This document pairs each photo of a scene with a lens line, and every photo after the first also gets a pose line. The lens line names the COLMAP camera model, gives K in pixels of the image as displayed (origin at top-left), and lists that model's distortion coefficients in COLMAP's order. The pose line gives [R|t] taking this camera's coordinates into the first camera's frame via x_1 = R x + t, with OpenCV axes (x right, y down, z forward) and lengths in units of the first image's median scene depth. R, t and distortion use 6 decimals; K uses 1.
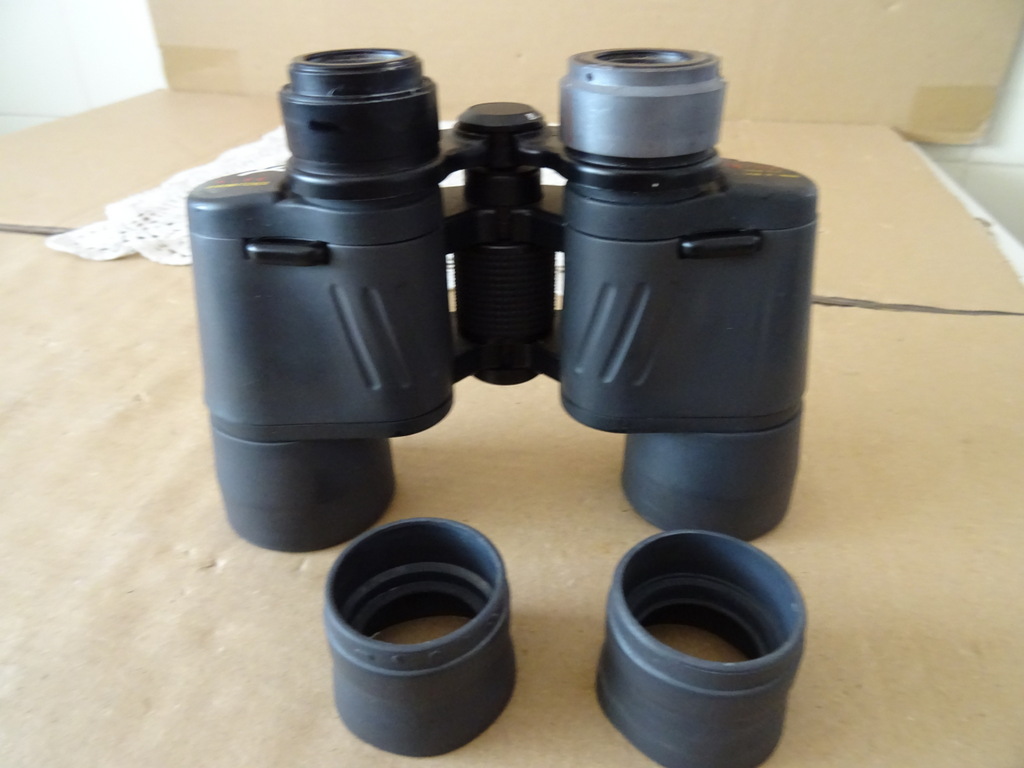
lens RADIAL K [[720.3, 0, 507.8], [0, 720.3, 367.2], [0, 0, 1]] dist [-0.001634, -0.016369]
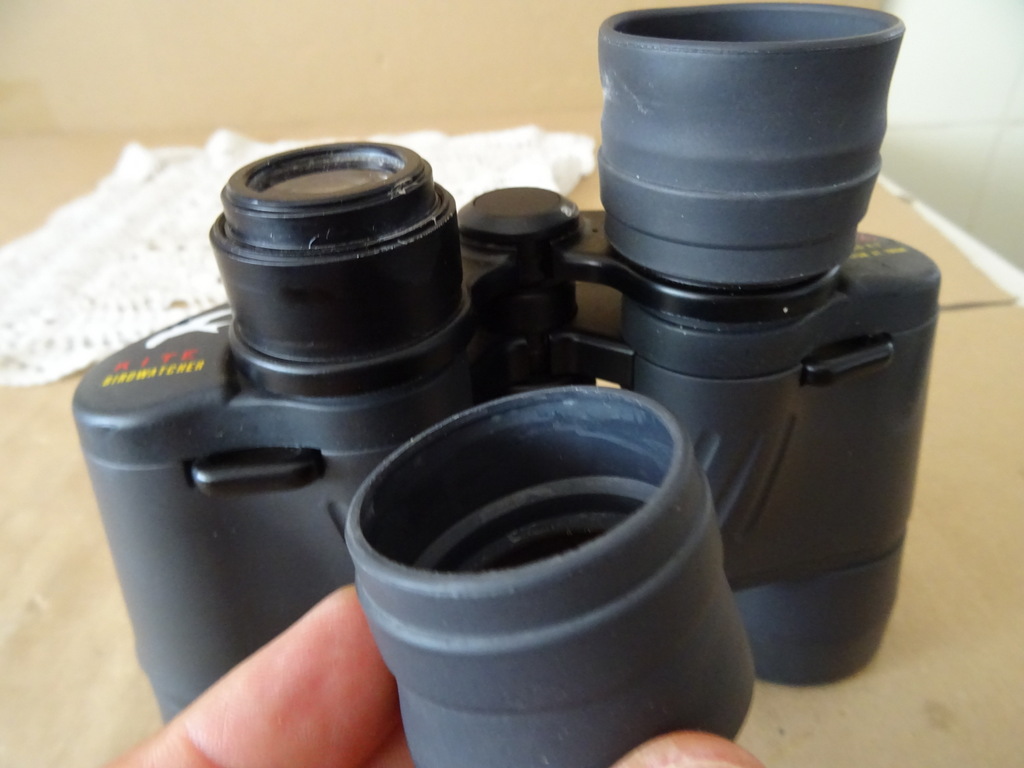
lens RADIAL K [[720.3, 0, 505.5], [0, 720.3, 376.8], [0, 0, 1]] dist [-0.001634, -0.016369]
pose [[0.975052, -0.152884, 0.160938, -0.169544], [0.147397, 0.988027, 0.045568, -0.229954], [-0.165978, -0.020710, 0.985912, 0.305046]]
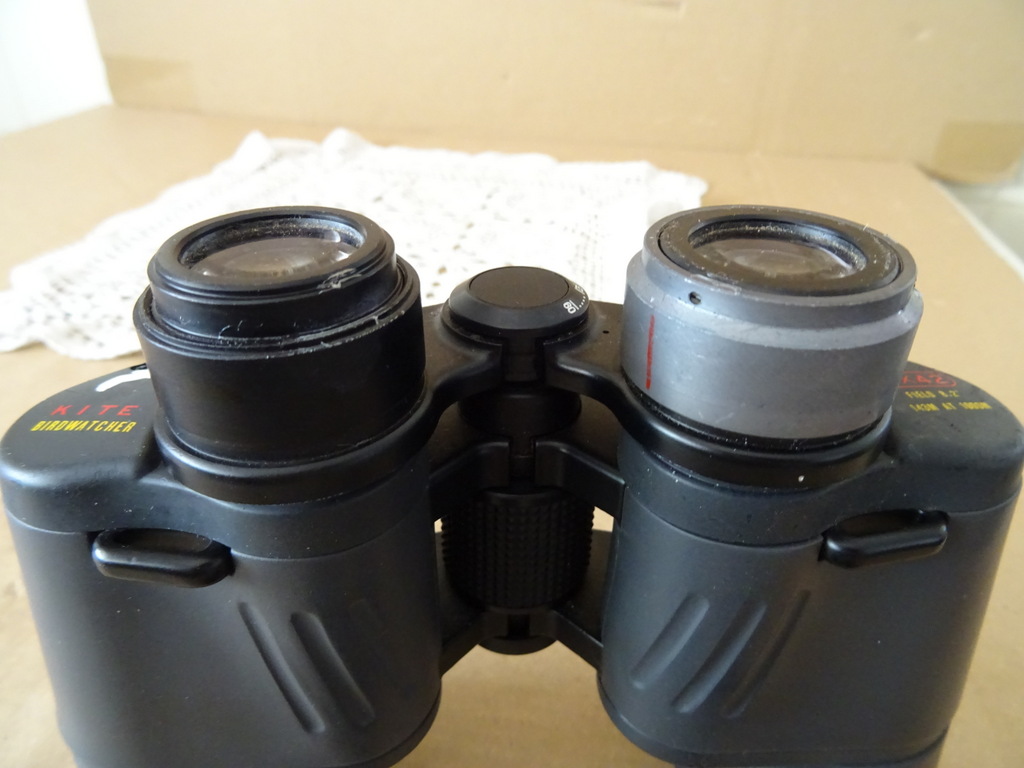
lens RADIAL K [[720.3, 0, 507.5], [0, 720.3, 371.1], [0, 0, 1]] dist [-0.001634, -0.016369]
pose [[0.999448, 0.004503, 0.032925, -0.042075], [-0.004913, 0.999911, 0.012369, -0.305639], [-0.032866, -0.012524, 0.999381, 0.388277]]
